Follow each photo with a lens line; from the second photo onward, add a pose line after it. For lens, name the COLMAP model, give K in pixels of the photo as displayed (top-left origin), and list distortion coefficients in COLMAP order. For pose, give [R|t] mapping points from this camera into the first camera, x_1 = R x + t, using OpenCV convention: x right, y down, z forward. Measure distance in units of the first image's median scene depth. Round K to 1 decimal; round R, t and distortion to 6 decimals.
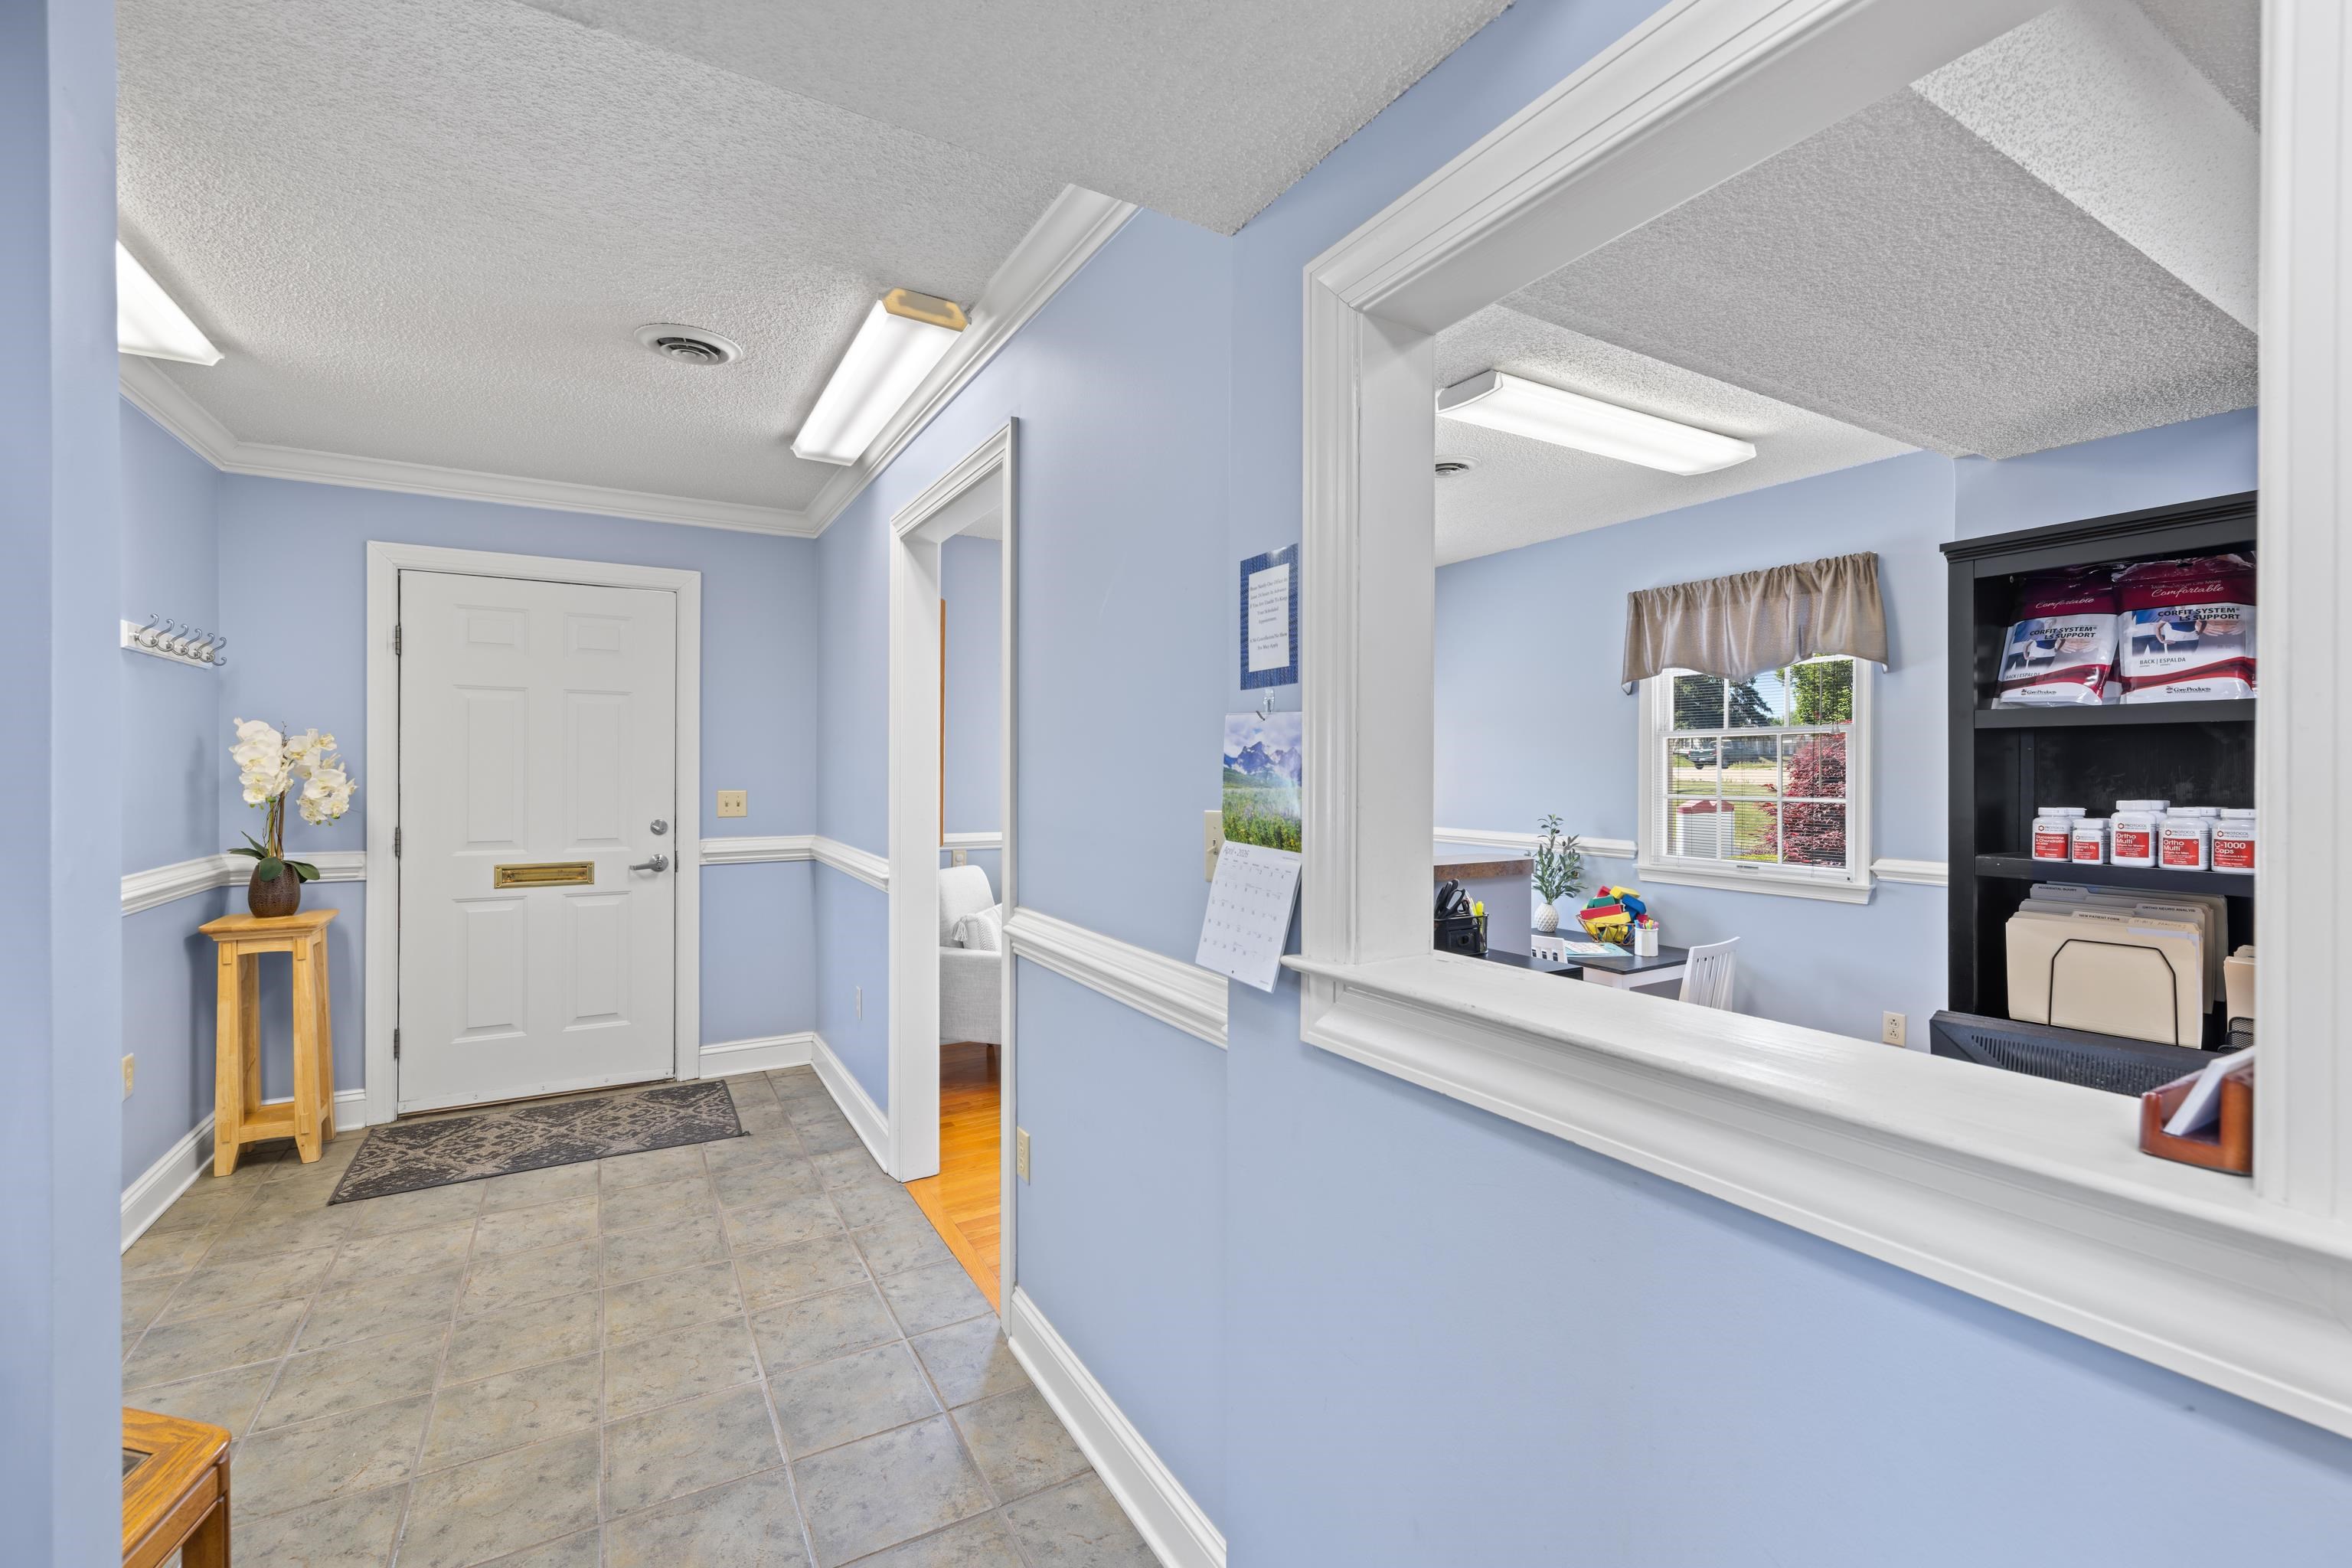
lens RADIAL K [[993.1, 0, 1184.8], [0, 993.1, 775.8], [0, 0, 1]] dist [-0.001462, 0.000569]
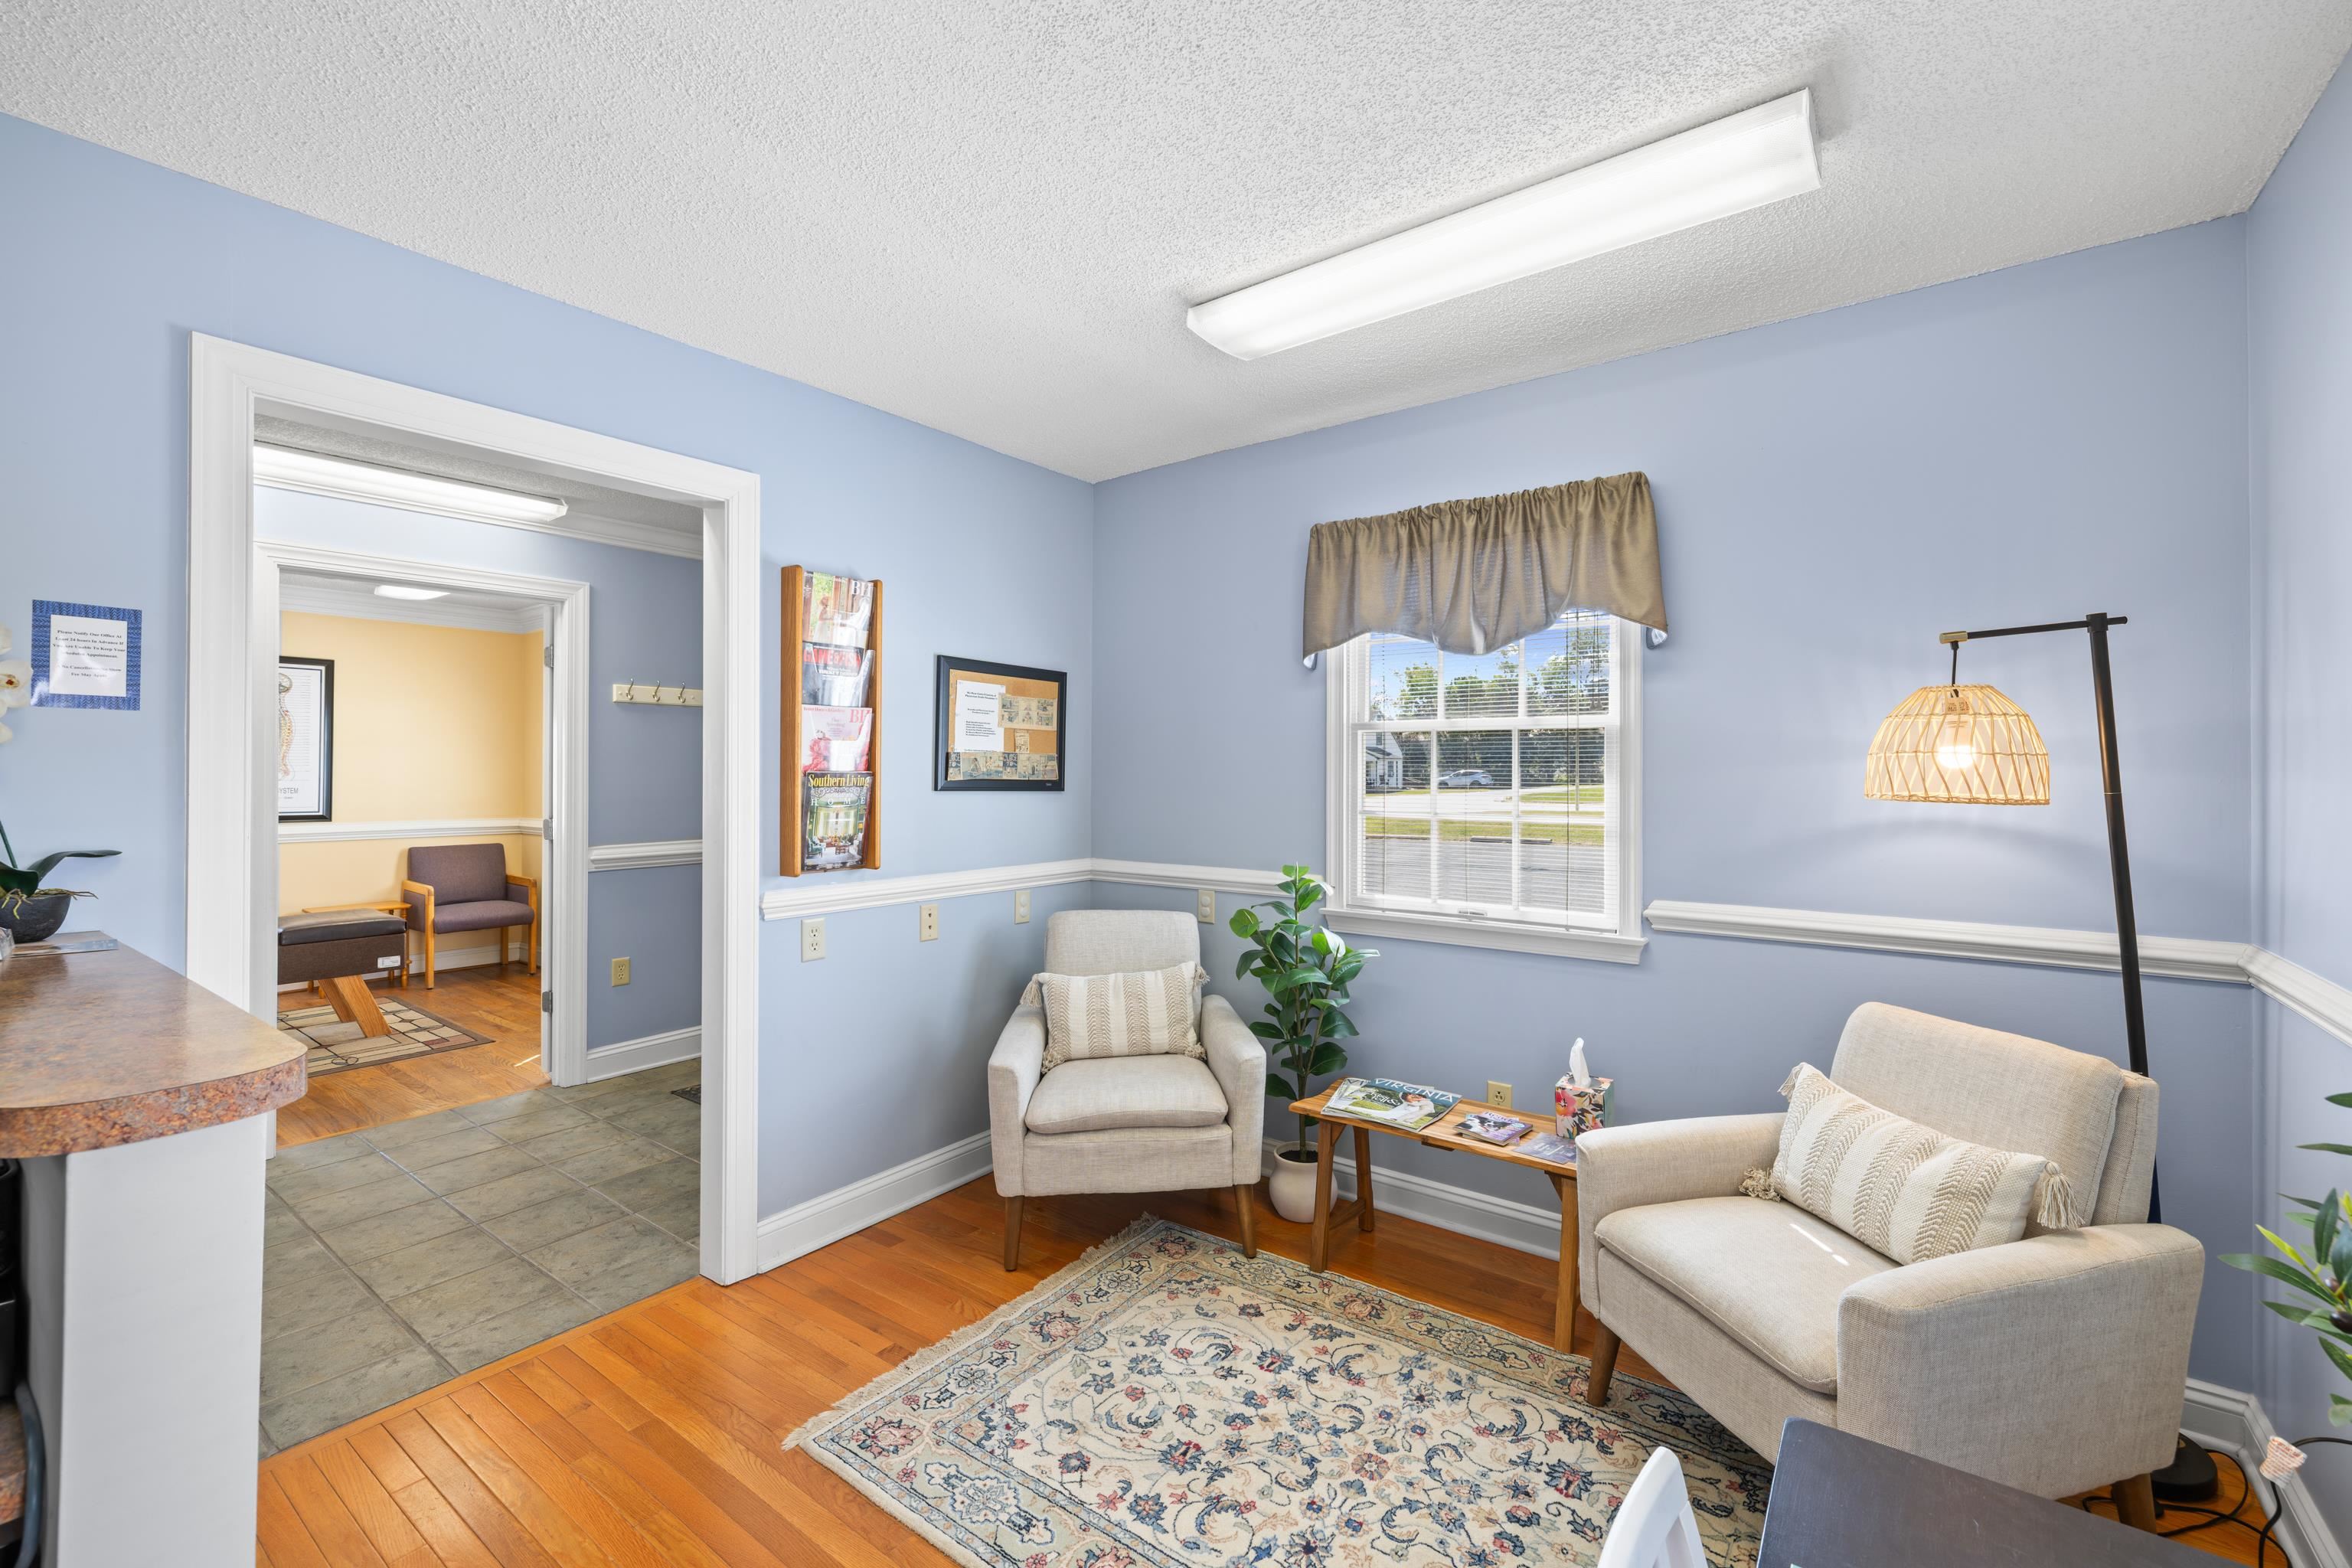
lens RADIAL K [[993.1, 0, 1187.7], [0, 993.1, 763.4], [0, 0, 1]] dist [-0.001462, 0.000569]
pose [[0.386355, -0.010243, -0.922293, 0.626658], [-0.005137, 0.999899, -0.013257, -0.010320], [0.922336, 0.009860, 0.386264, 1.017445]]
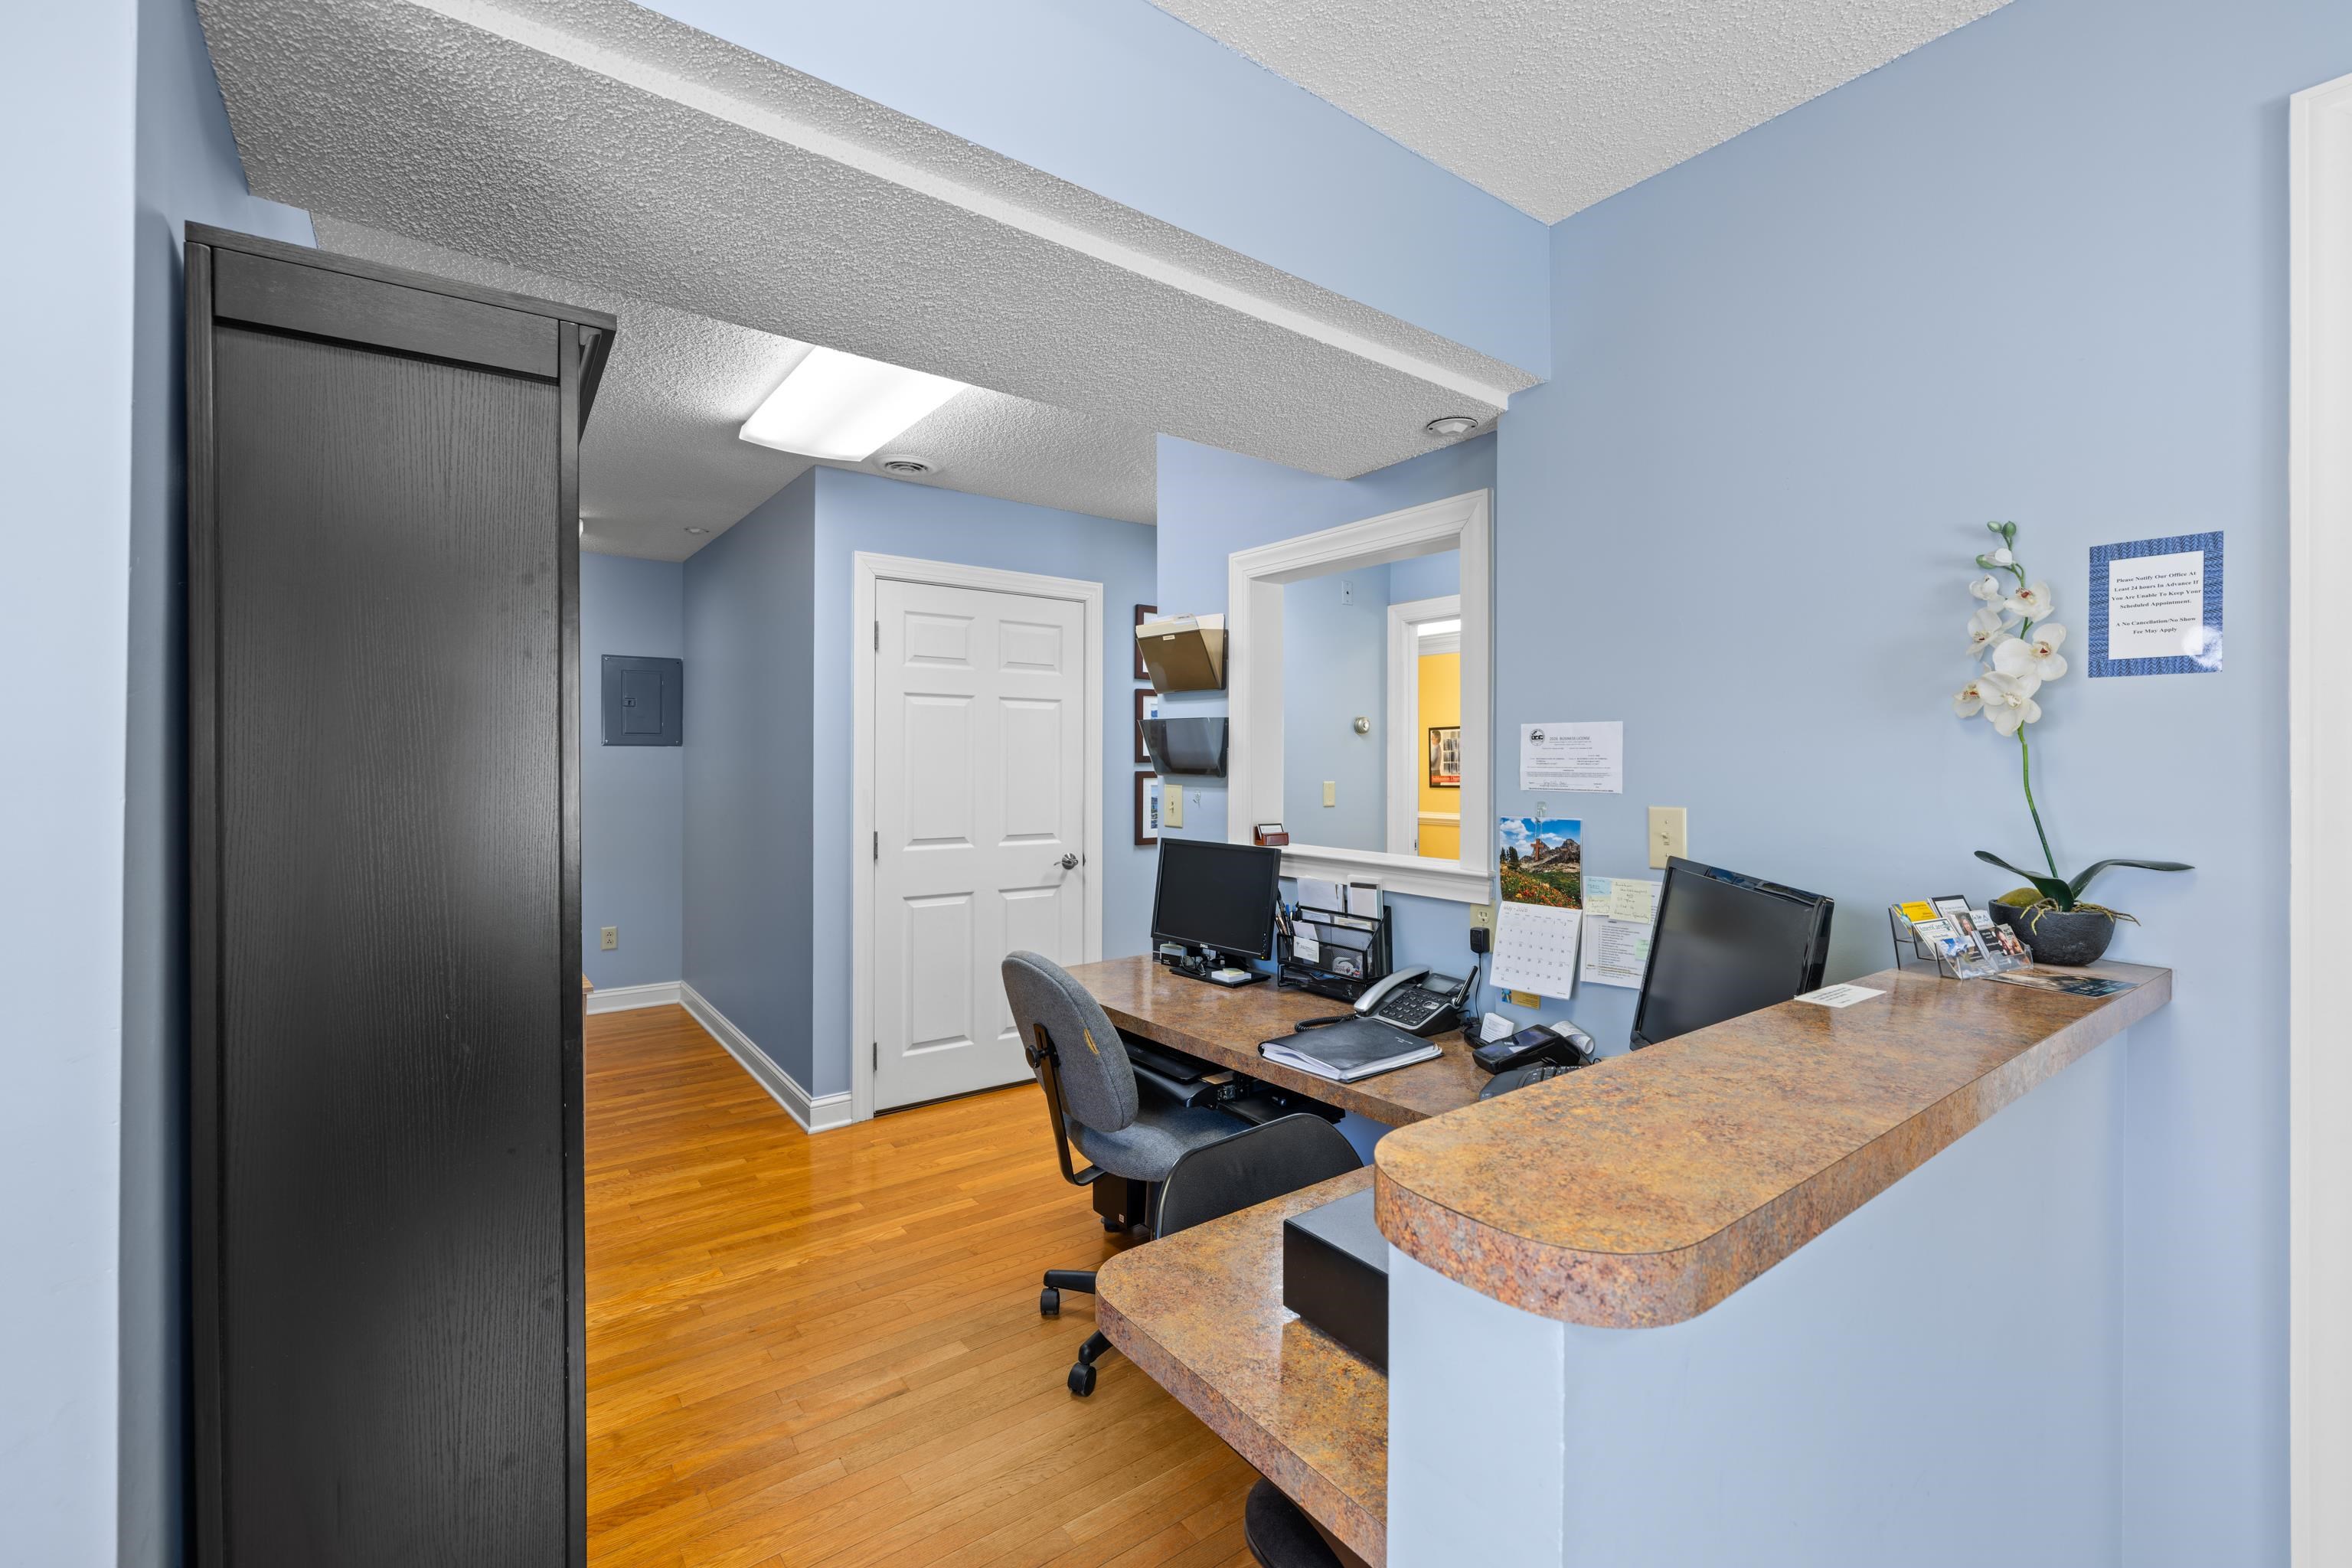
lens RADIAL K [[993.1, 0, 1167.2], [0, 993.1, 765.5], [0, 0, 1]] dist [-0.001462, 0.000569]
pose [[-0.995434, -0.003714, -0.095377, 0.360156], [-0.004594, 0.999949, 0.009010, -0.008510], [0.095339, 0.009407, -0.995400, 1.044113]]
